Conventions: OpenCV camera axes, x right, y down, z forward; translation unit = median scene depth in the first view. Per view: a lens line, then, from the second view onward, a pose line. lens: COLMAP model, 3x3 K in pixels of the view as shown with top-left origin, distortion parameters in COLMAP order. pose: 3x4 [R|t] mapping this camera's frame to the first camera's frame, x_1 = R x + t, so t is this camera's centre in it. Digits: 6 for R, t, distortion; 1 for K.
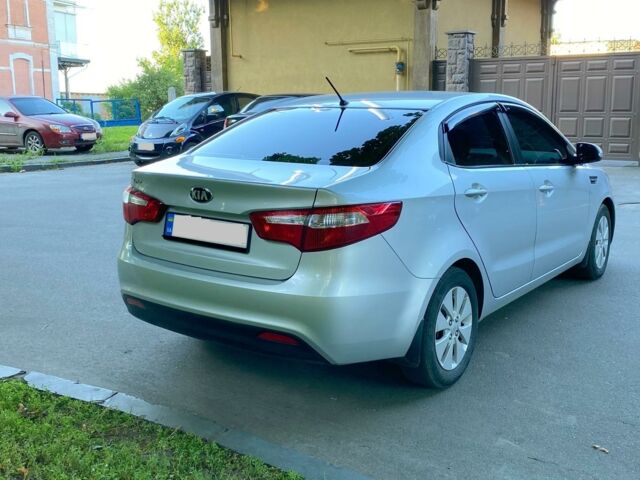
lens RADIAL K [[715.5, 0, 319.3], [0, 715.5, 228.7], [0, 0, 1]] dist [0.010552, 0.017036]
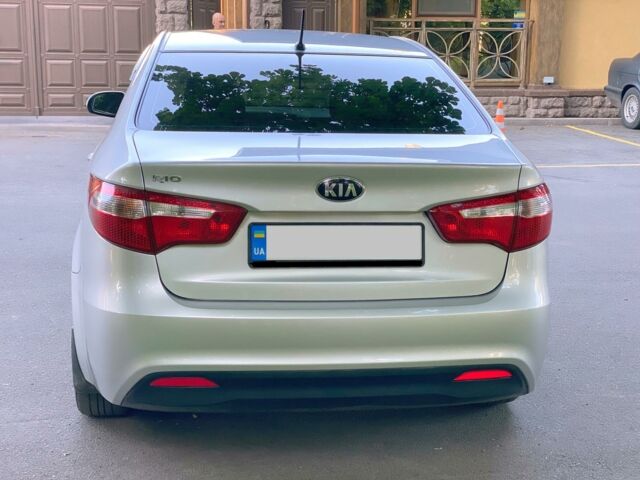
lens RADIAL K [[978.0, 0, 320.0], [0, 978.0, 240.0], [0, 0, 1]] dist [0.047545, 0.104578]
pose [[0.710152, -0.120448, 0.693669, -0.773254], [0.099592, 0.992536, 0.070385, -0.063504], [-0.696969, 0.019100, 0.716847, 0.360547]]
